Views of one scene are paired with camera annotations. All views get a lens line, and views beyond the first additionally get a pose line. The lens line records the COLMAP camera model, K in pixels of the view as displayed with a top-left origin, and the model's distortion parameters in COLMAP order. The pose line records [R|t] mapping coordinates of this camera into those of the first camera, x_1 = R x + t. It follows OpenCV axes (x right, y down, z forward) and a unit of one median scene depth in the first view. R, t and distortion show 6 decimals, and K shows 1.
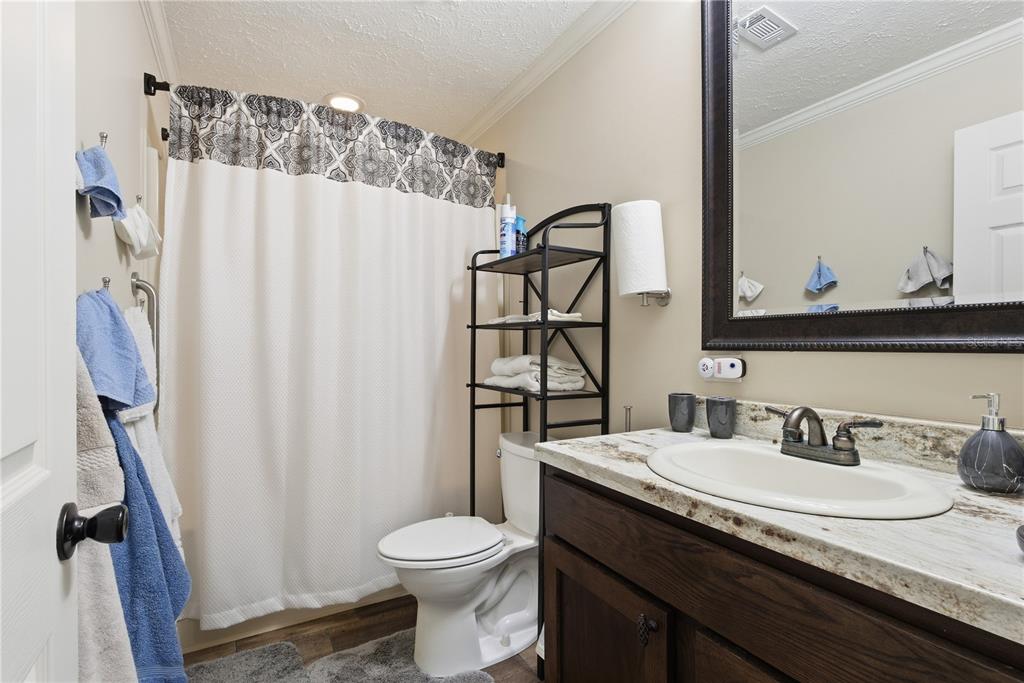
lens RADIAL K [[472.3, 0, 514.9], [0, 472.3, 340.0], [0, 0, 1]] dist [-0.000991, -0.000840]
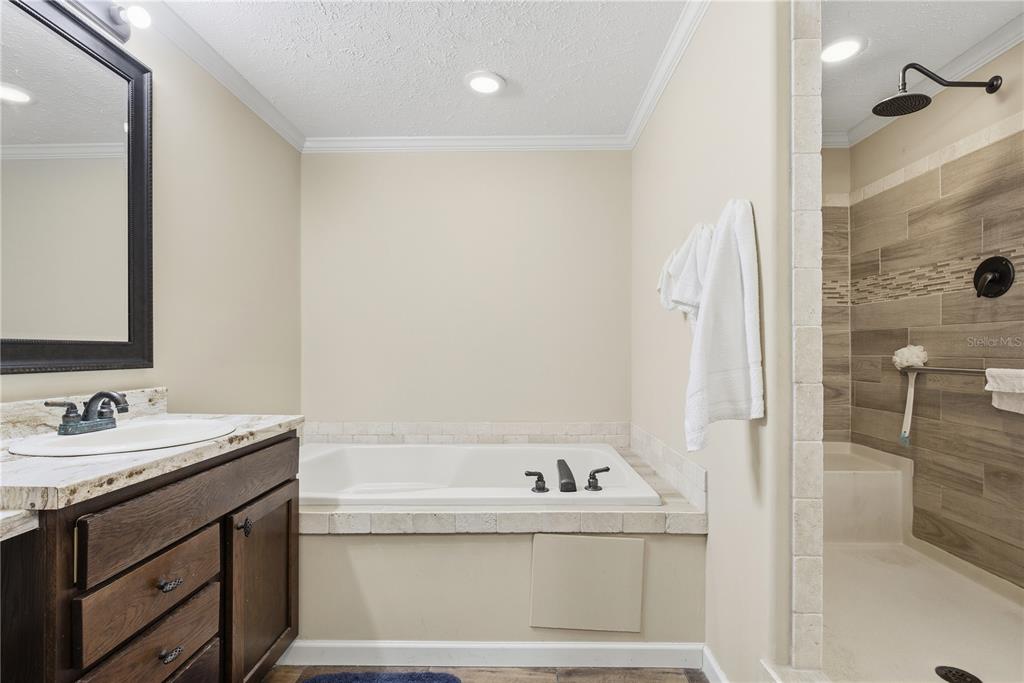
lens RADIAL K [[472.3, 0, 514.3], [0, 472.3, 348.7], [0, 0, 1]] dist [-0.000991, -0.000840]
pose [[-0.843823, 0.009499, 0.536538, -1.220095], [0.001376, 0.999878, -0.015538, 0.029039], [-0.536620, -0.012374, -0.843733, 1.512702]]
